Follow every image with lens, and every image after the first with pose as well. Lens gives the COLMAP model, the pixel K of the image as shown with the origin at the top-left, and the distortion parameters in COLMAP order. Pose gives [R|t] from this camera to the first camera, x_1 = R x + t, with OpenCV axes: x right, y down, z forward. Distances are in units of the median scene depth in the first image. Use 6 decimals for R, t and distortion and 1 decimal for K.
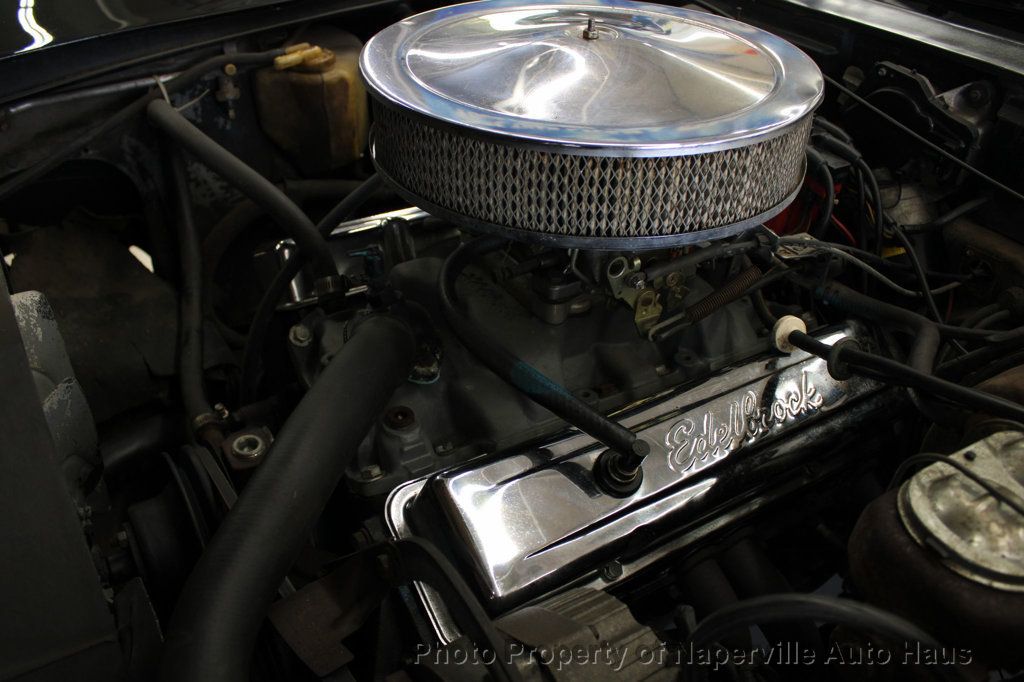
lens RADIAL K [[1050.9, 0, 512.0], [0, 1050.9, 341.0], [0, 0, 1]] dist [-0.004831, 0.008883]
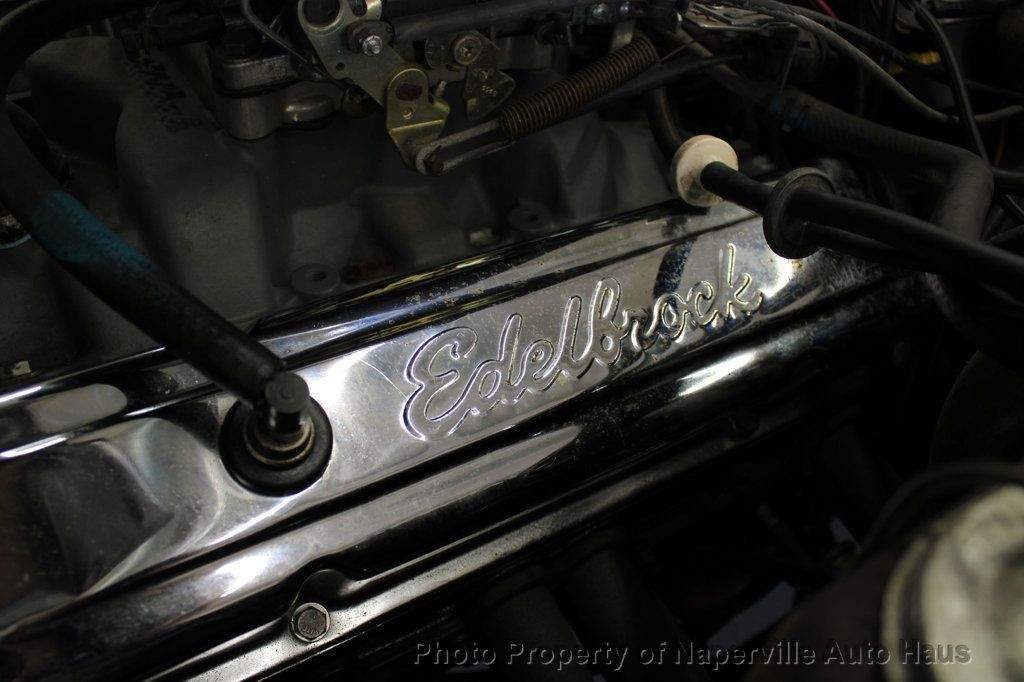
lens RADIAL K [[957.2, 0, 512.0], [0, 957.2, 341.0], [0, 0, 1]] dist [-0.139003, 0.209772]
pose [[0.998803, 0.028209, -0.039954, 0.188682], [-0.024099, 0.994710, 0.099853, 0.032679], [0.042559, -0.098771, 0.994200, 0.516583]]
